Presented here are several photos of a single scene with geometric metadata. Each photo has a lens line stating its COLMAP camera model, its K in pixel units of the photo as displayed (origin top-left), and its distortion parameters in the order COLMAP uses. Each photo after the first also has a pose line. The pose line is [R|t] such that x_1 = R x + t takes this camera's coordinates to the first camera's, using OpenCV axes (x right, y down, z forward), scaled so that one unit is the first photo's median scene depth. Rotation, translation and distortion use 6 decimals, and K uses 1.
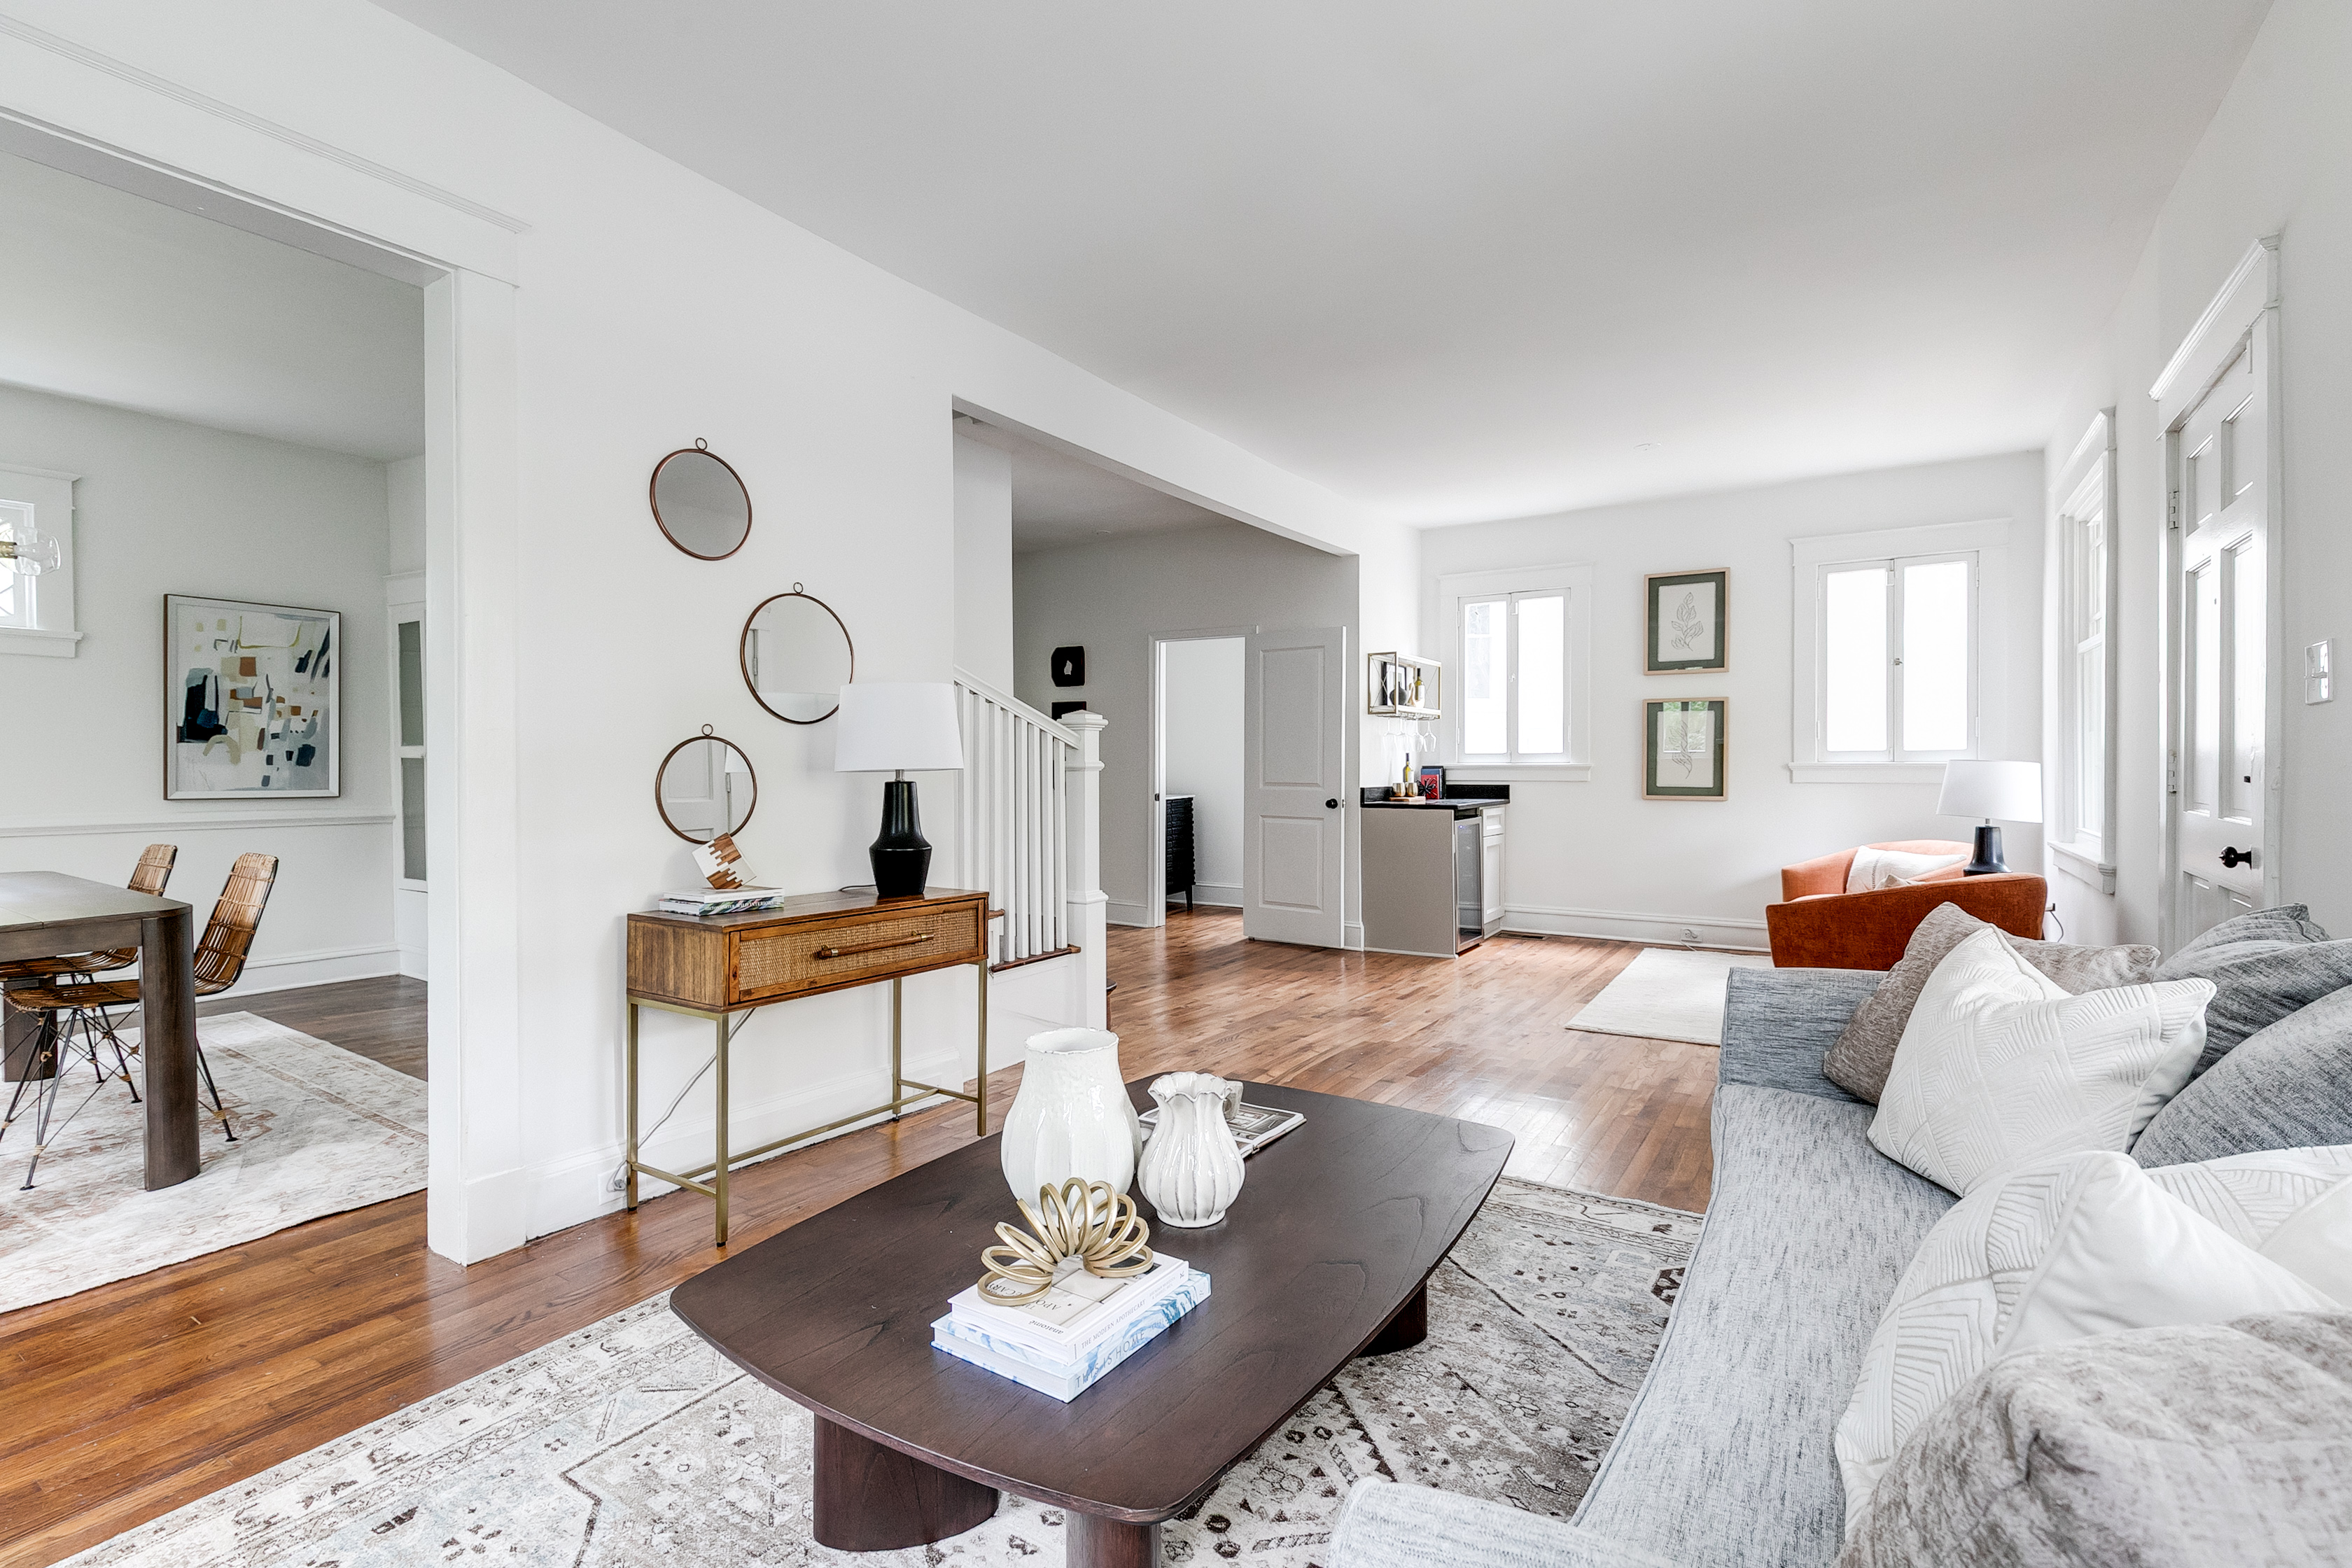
lens RADIAL K [[1078.3, 0, 1187.9], [0, 1078.3, 780.0], [0, 0, 1]] dist [0.012377, 0.000252]
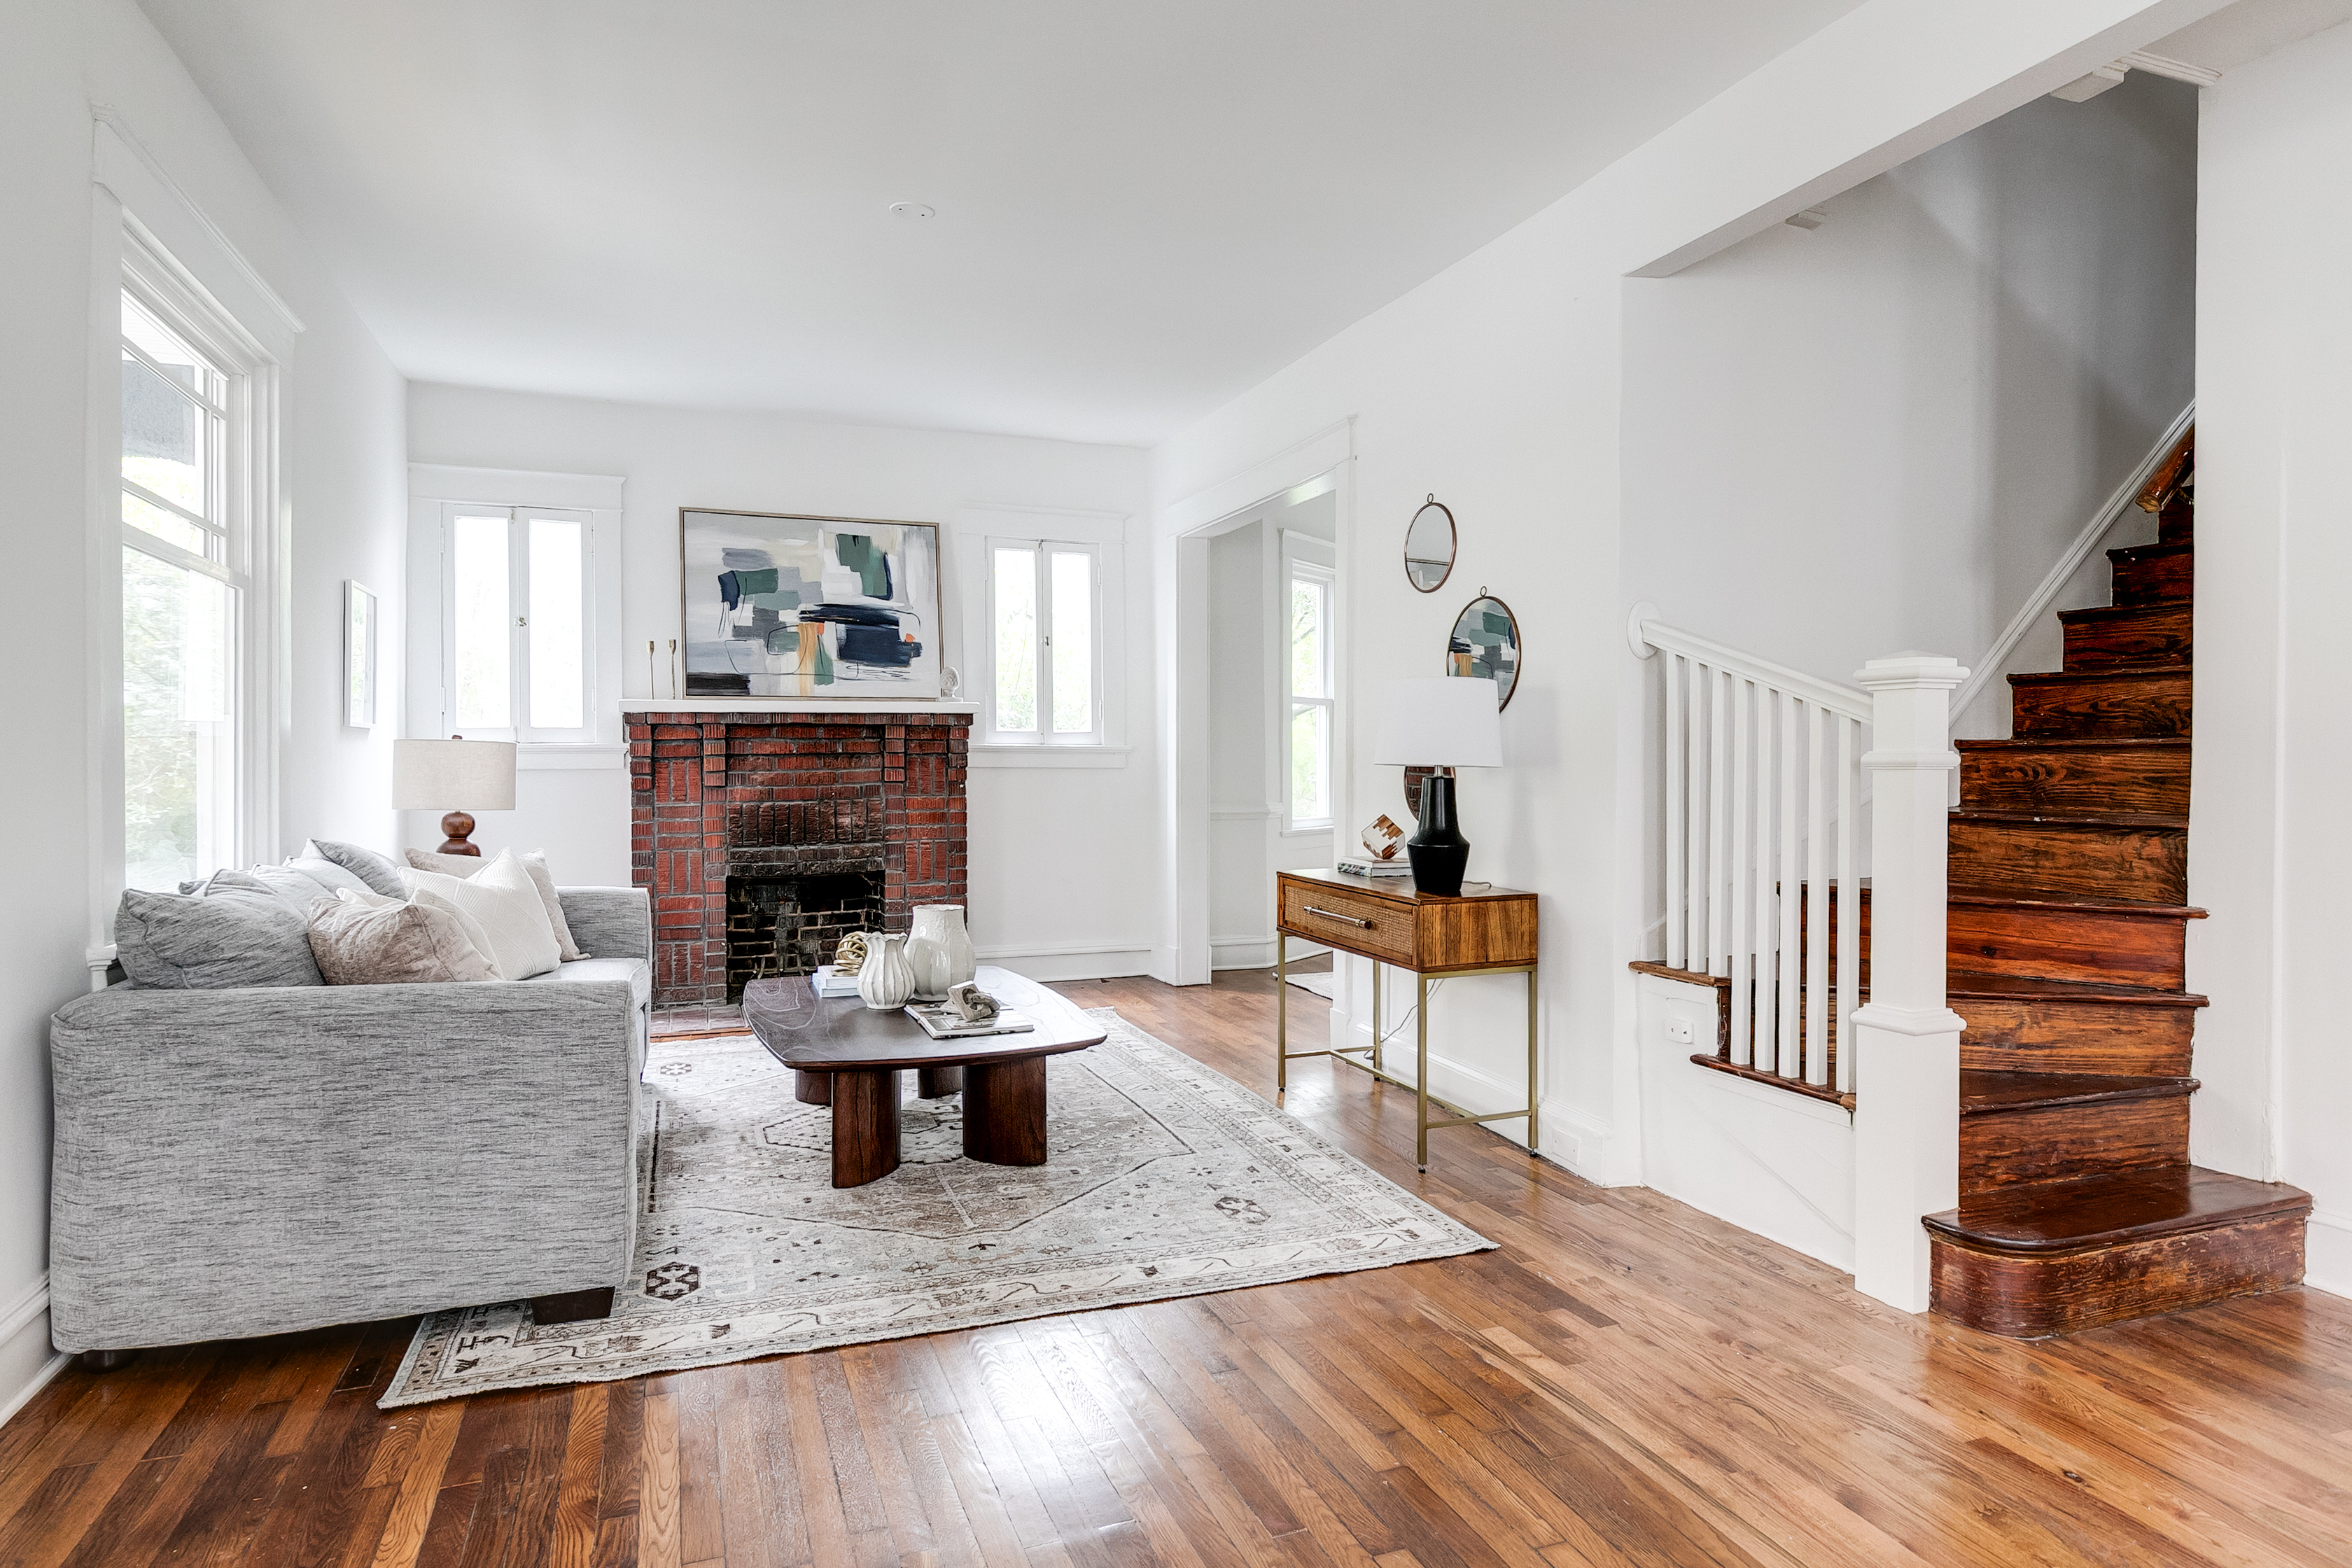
lens RADIAL K [[1288.4, 0, 1183.7], [0, 1288.4, 776.2], [0, 0, 1]] dist [0.002083, 0.000220]
pose [[-0.586042, 0.010575, -0.810212, 0.618558], [-0.006884, 0.999814, 0.018029, -0.014157], [0.810252, 0.016143, -0.585860, 1.123373]]
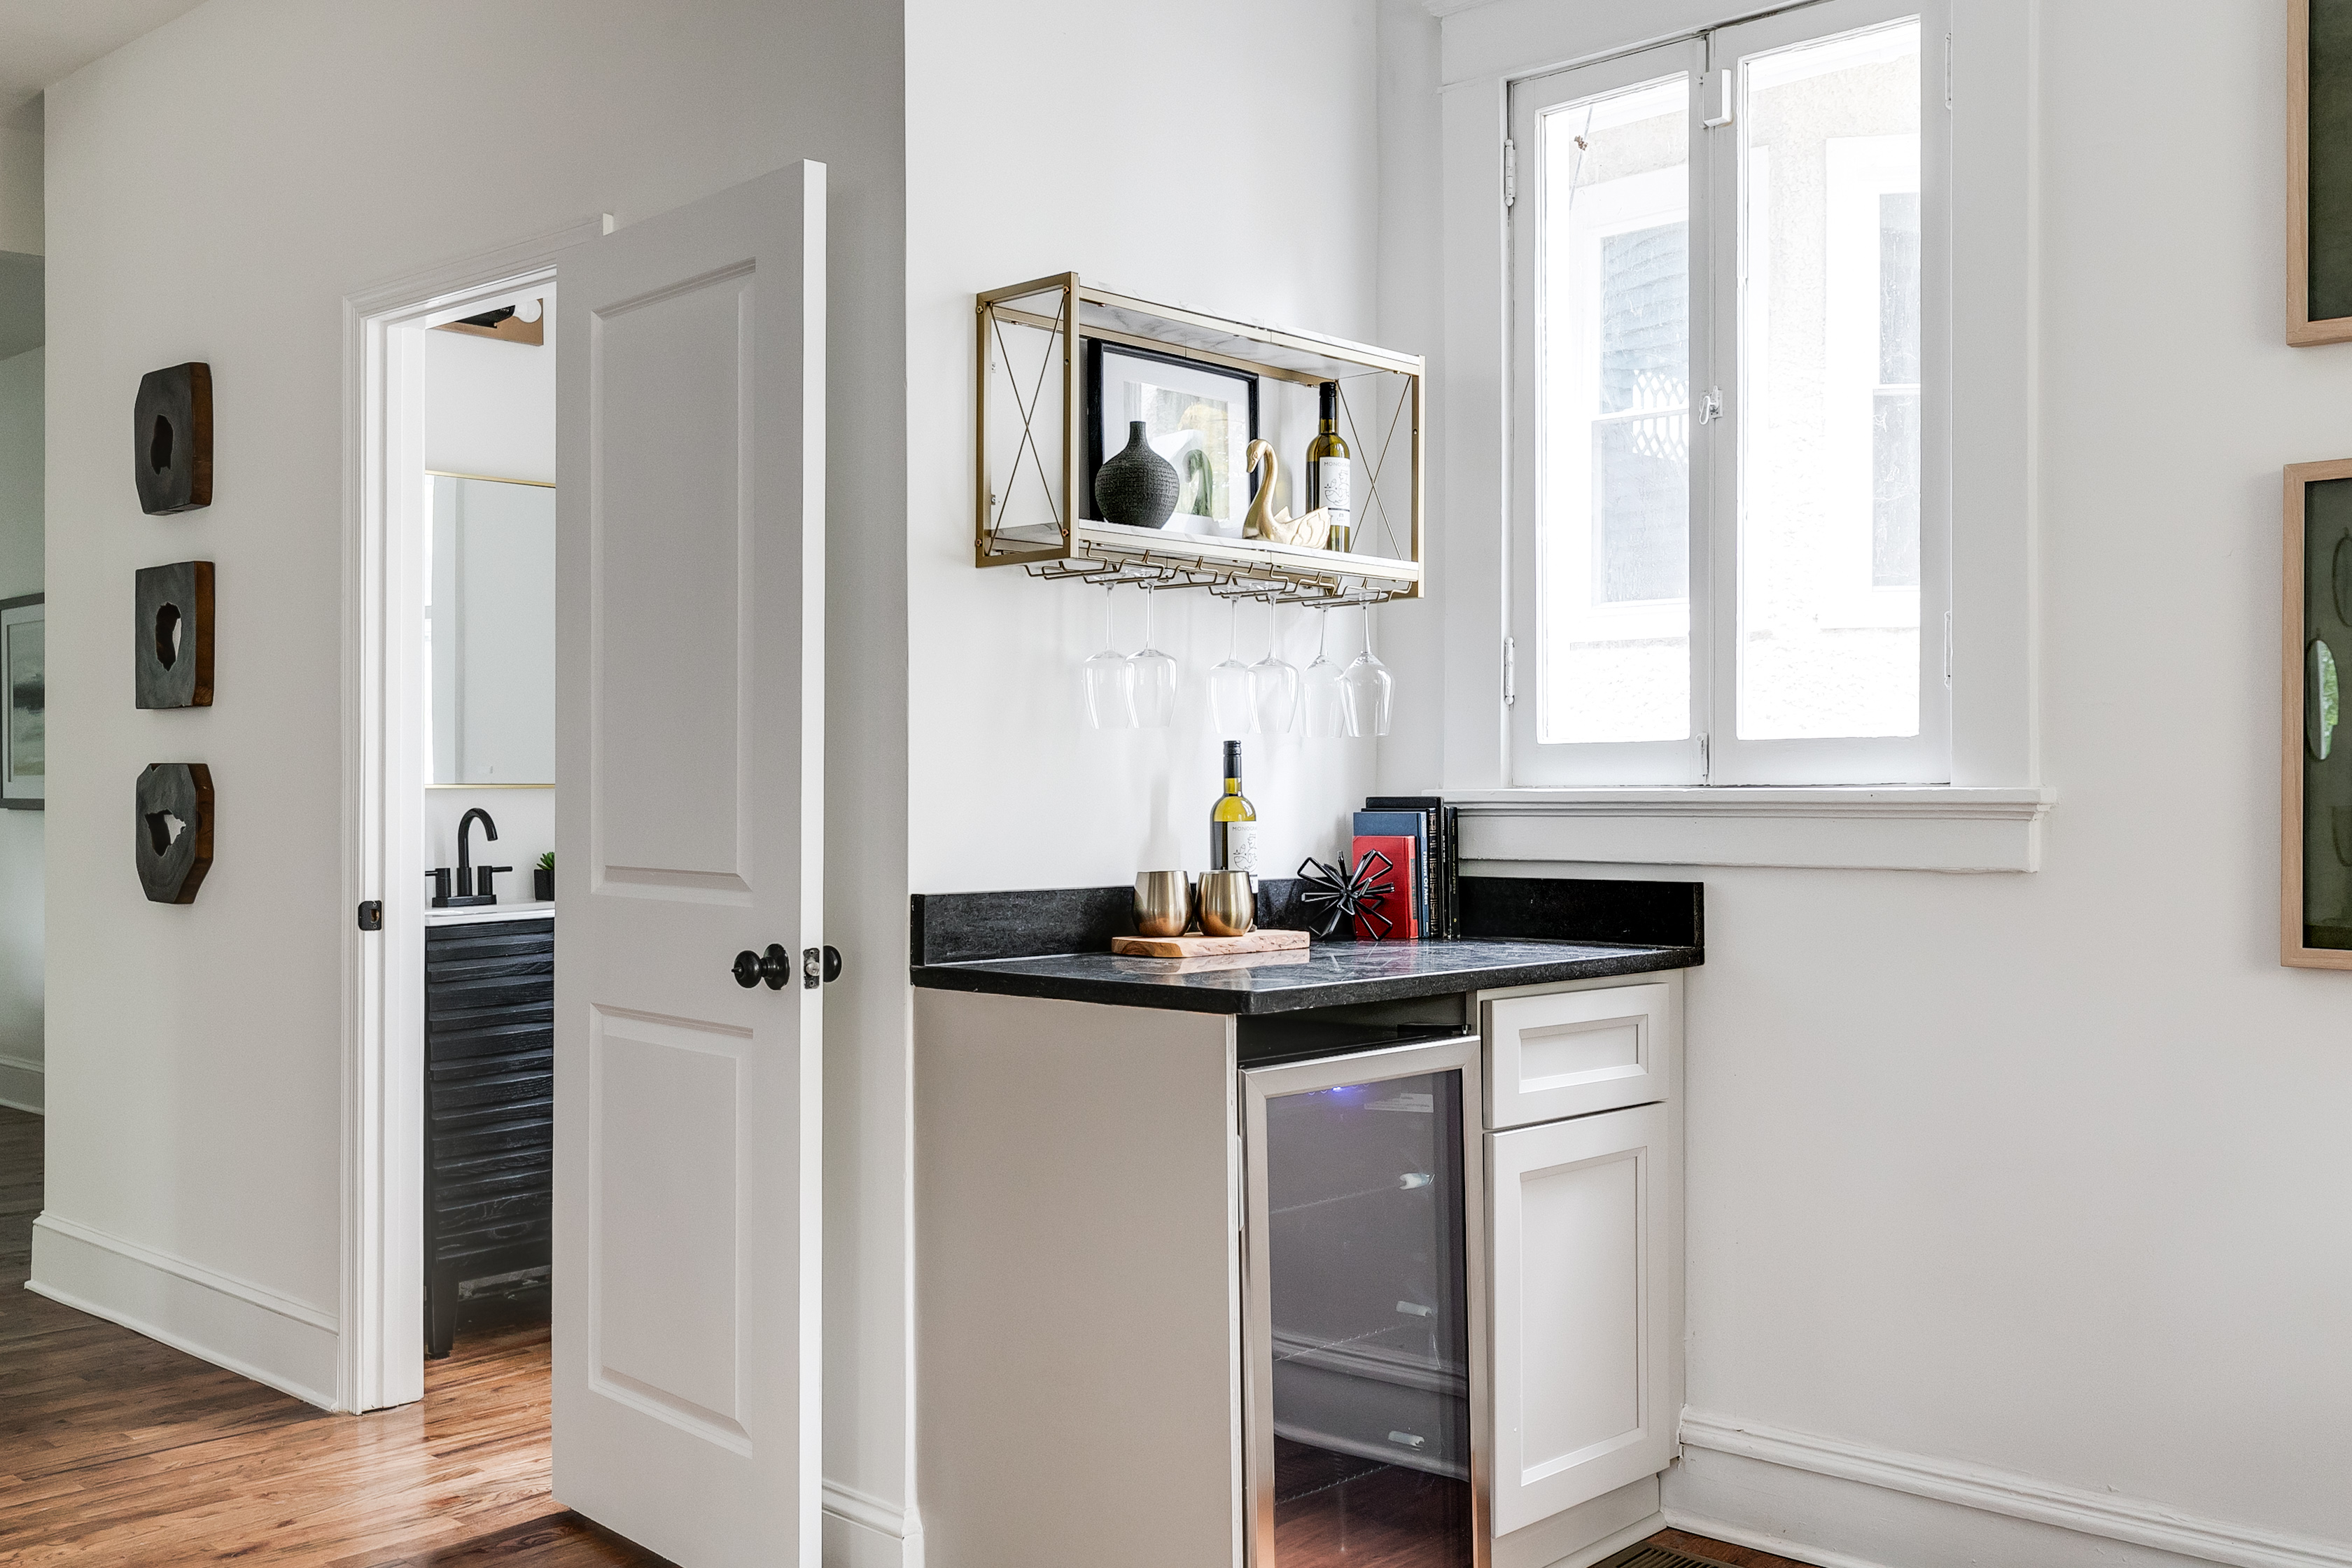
lens RADIAL K [[2318.9, 0, 1176.7], [0, 2318.9, 791.1], [0, 0, 1]] dist [0.007518, 0.000000]
pose [[0.984052, 0.000812, -0.177878, 0.219996], [-0.003829, 0.999855, -0.016616, -0.004801], [0.177839, 0.017032, 0.983912, 0.401527]]
